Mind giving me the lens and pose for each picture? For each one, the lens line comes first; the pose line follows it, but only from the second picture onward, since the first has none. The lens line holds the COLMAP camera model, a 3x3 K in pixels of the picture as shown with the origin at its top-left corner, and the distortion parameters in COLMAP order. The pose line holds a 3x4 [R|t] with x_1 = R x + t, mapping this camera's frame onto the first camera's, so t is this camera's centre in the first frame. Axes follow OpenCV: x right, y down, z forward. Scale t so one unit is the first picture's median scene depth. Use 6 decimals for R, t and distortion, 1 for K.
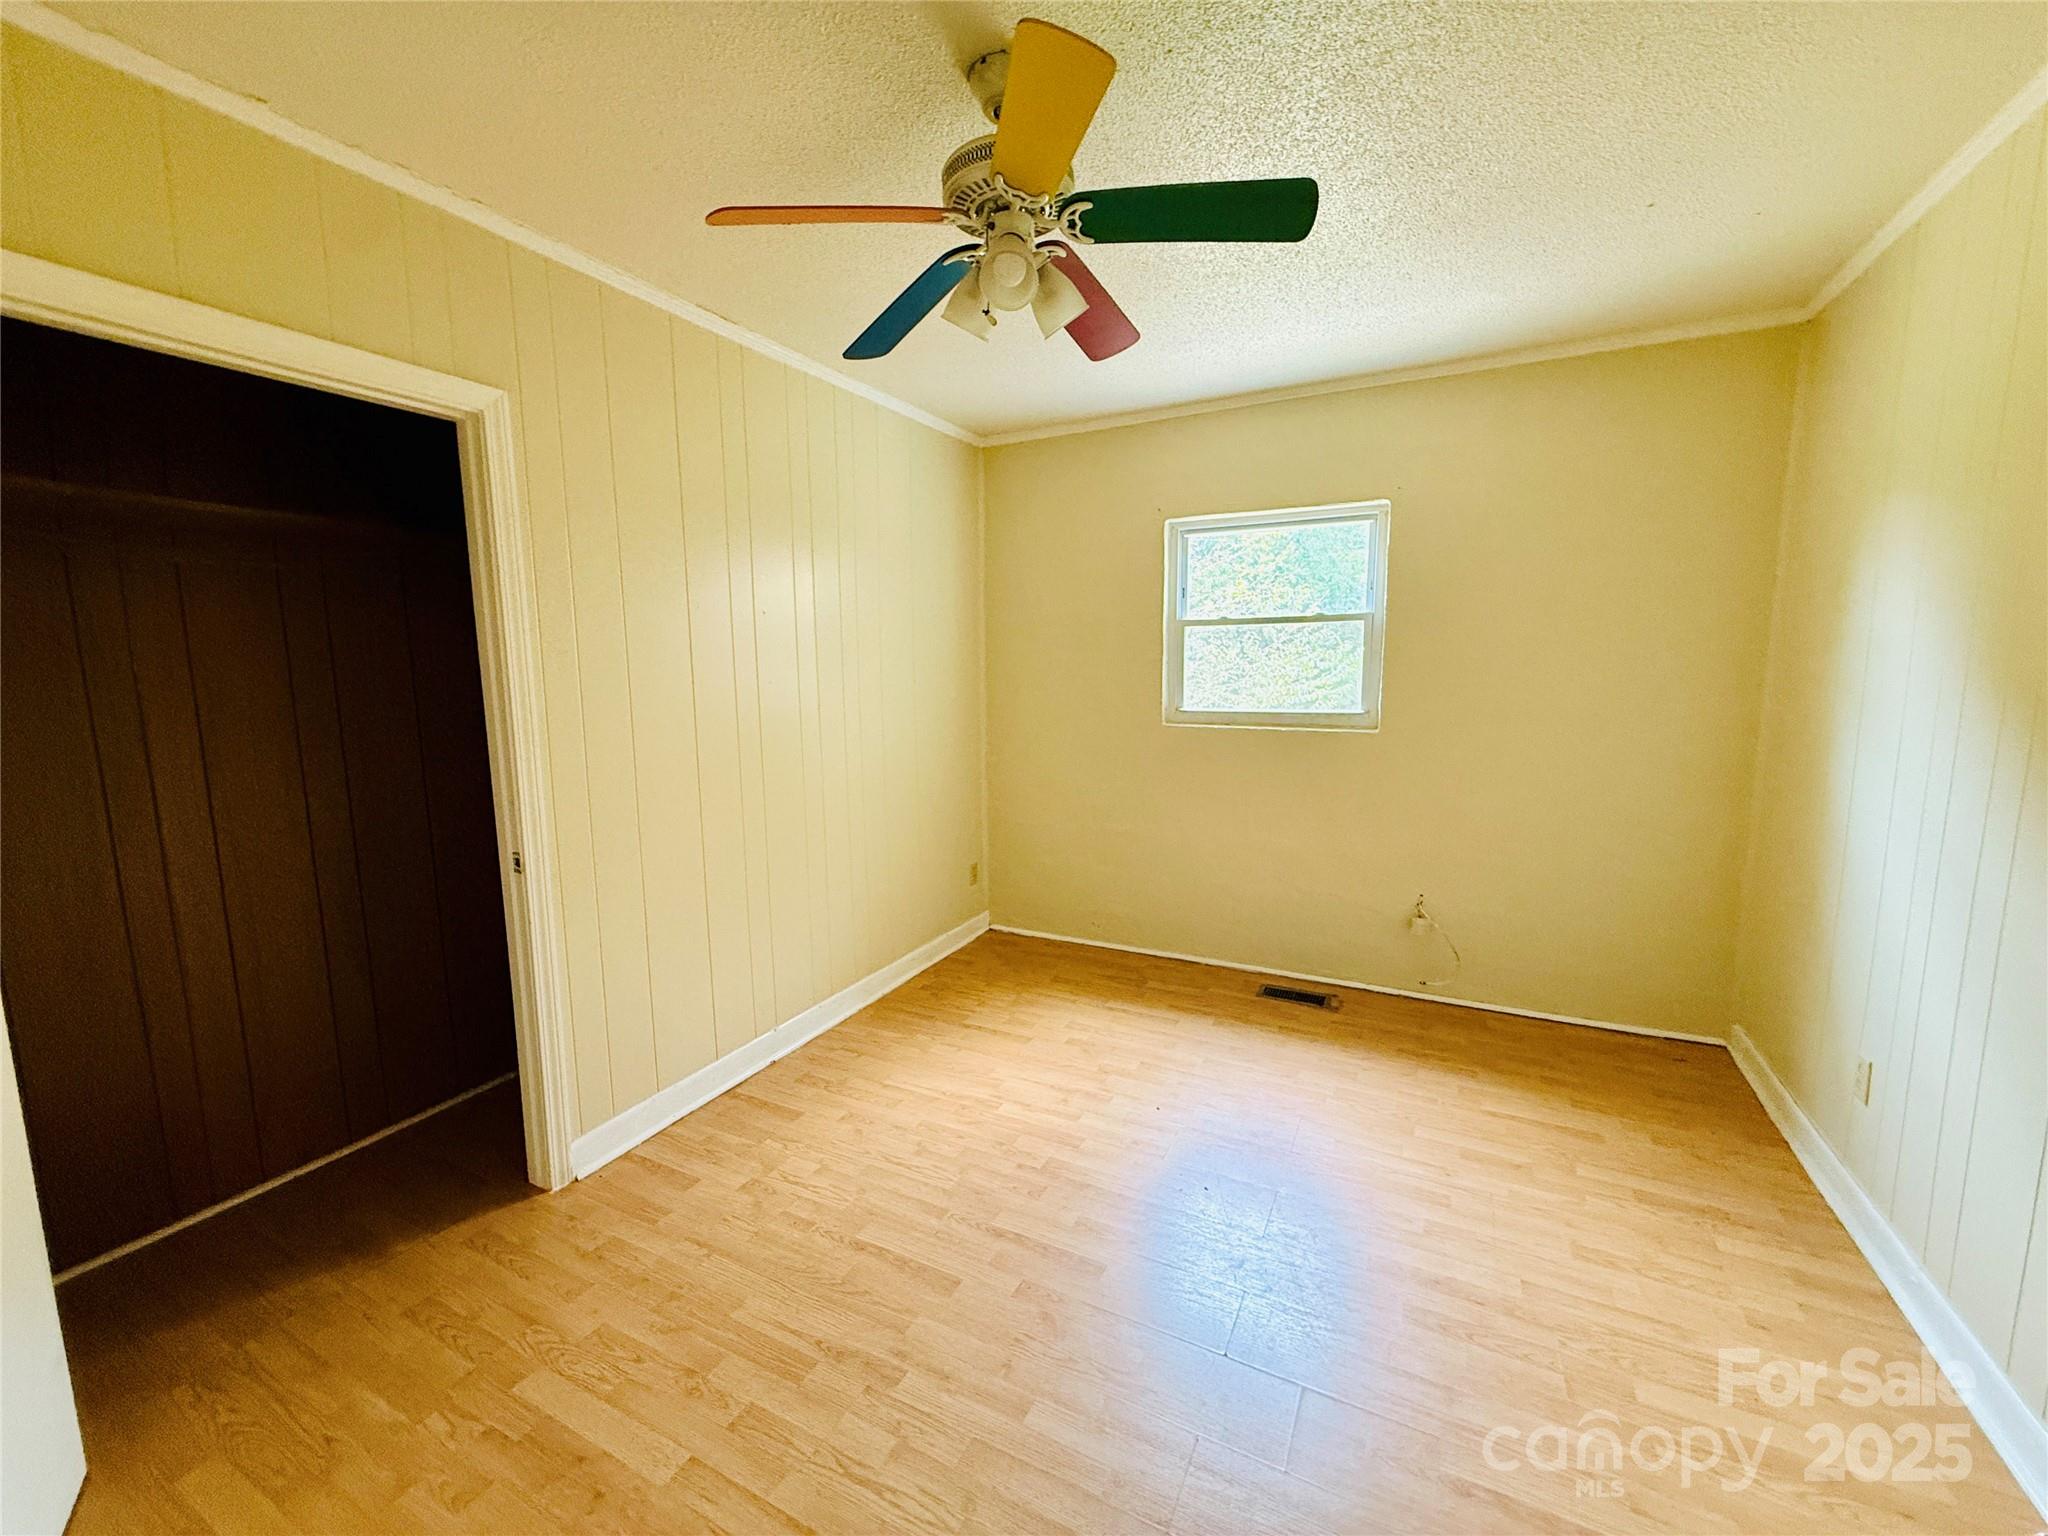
lens RADIAL K [[815.8, 0, 1028.0], [0, 815.8, 760.7], [0, 0, 1]] dist [-0.004080, -0.000019]
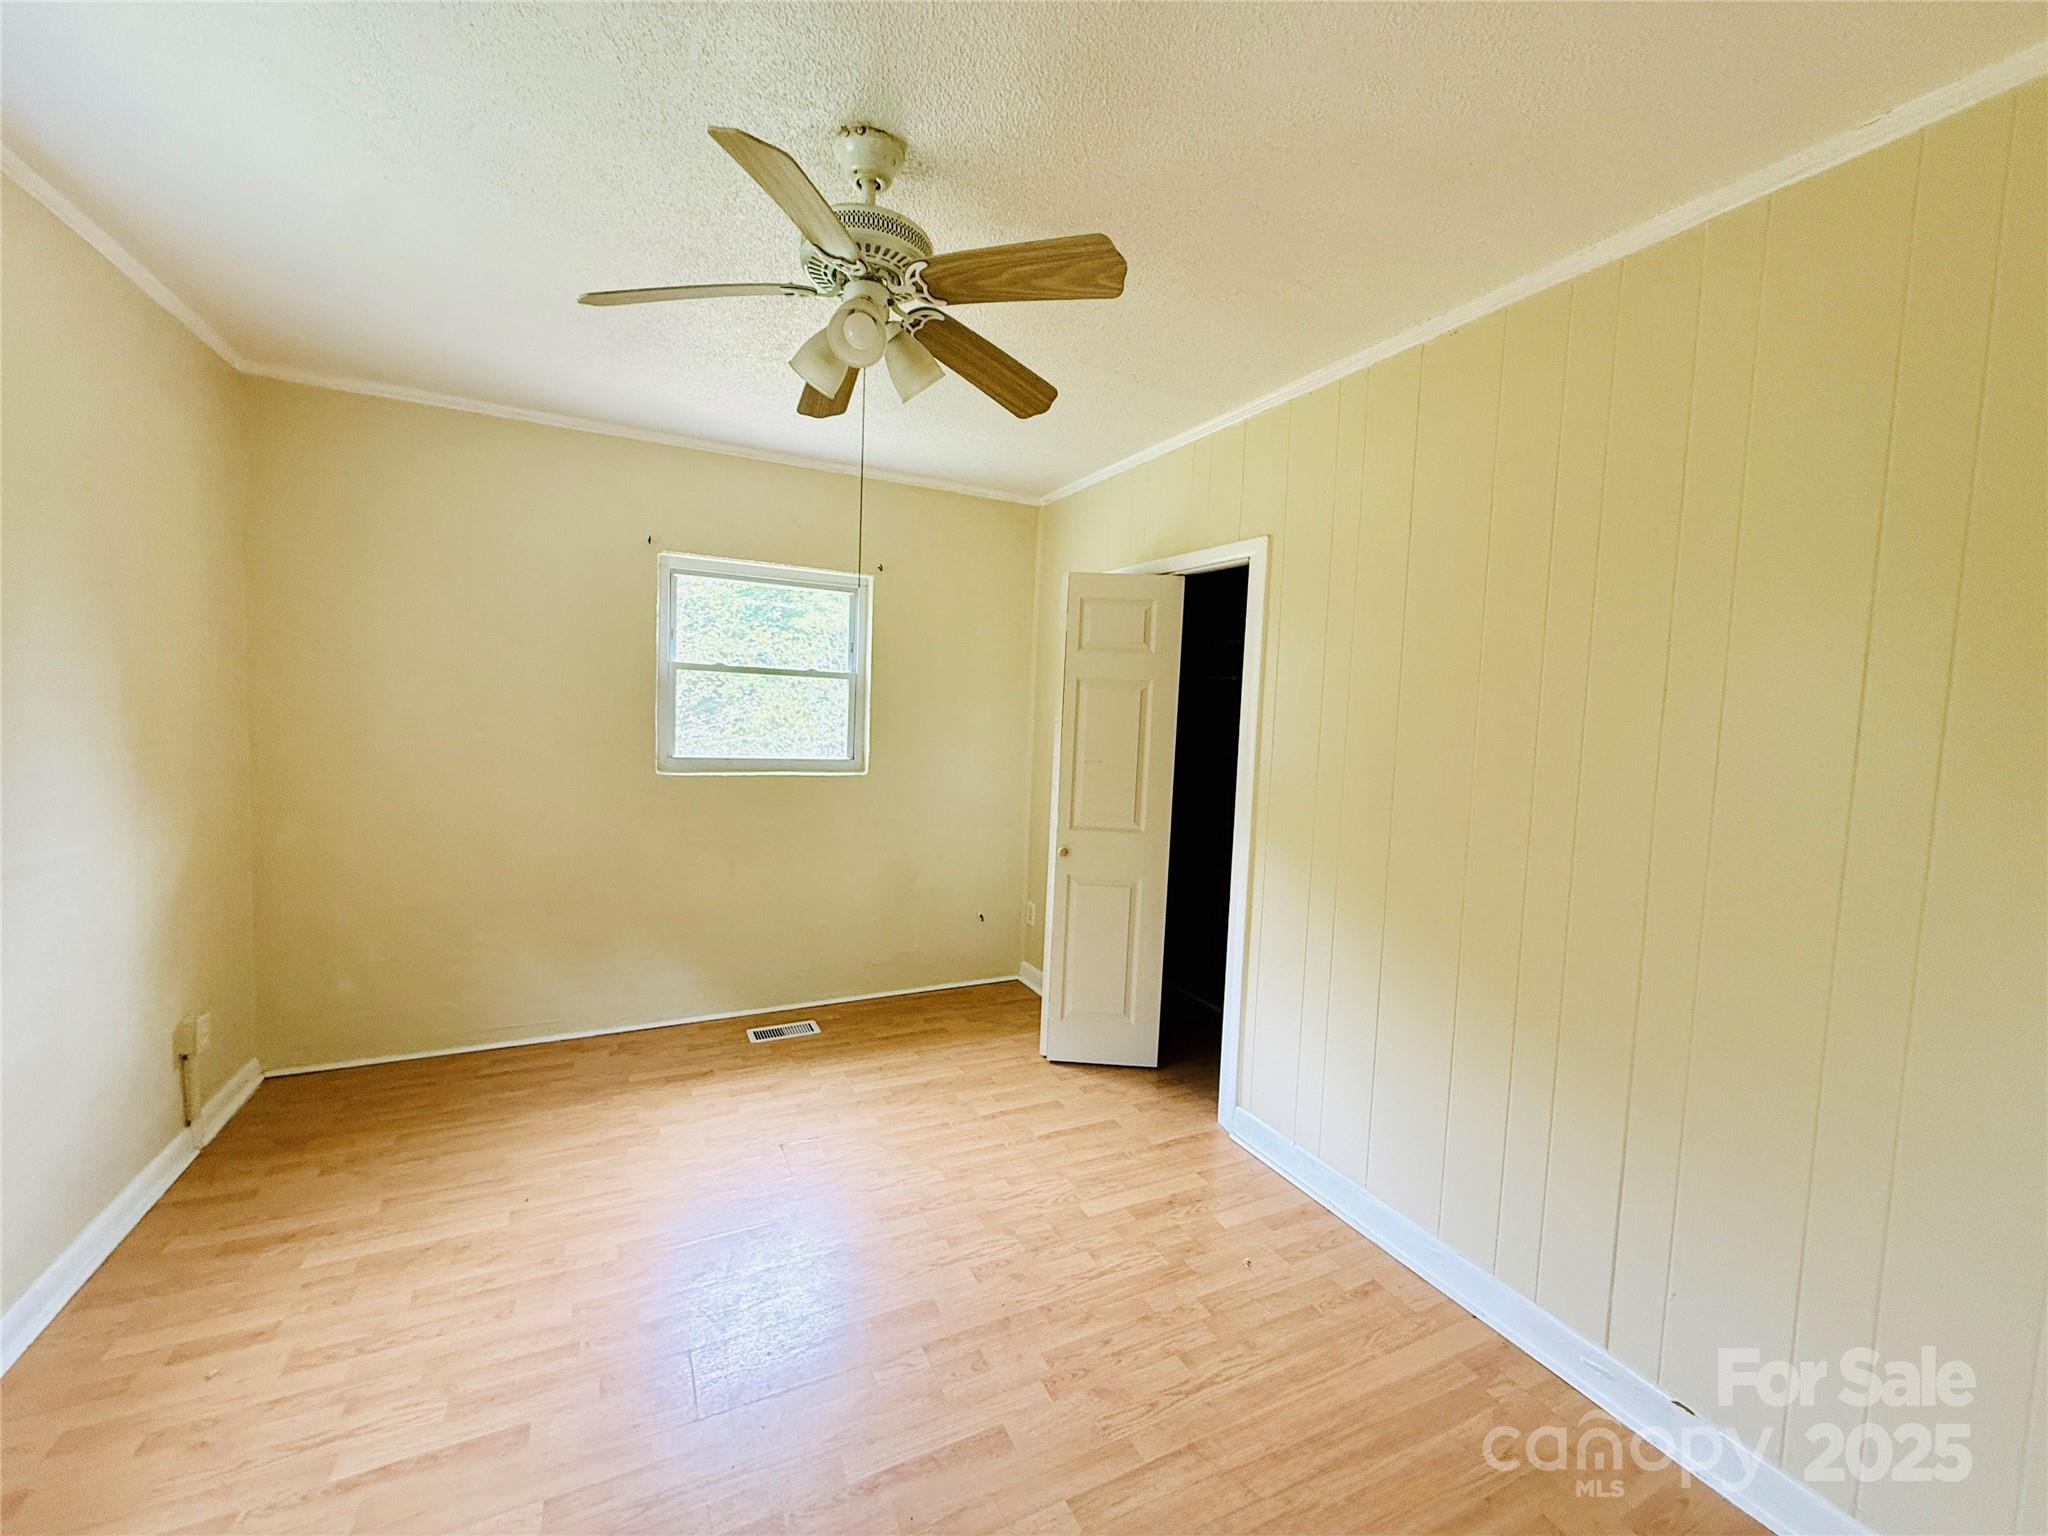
lens RADIAL K [[815.8, 0, 1031.1], [0, 815.8, 774.6], [0, 0, 1]] dist [-0.004080, -0.000019]
pose [[0.582333, -0.025194, 0.812560, -0.365511], [0.056551, 0.998354, -0.009573, -0.010092], [-0.810981, 0.051526, 0.582799, 0.122718]]
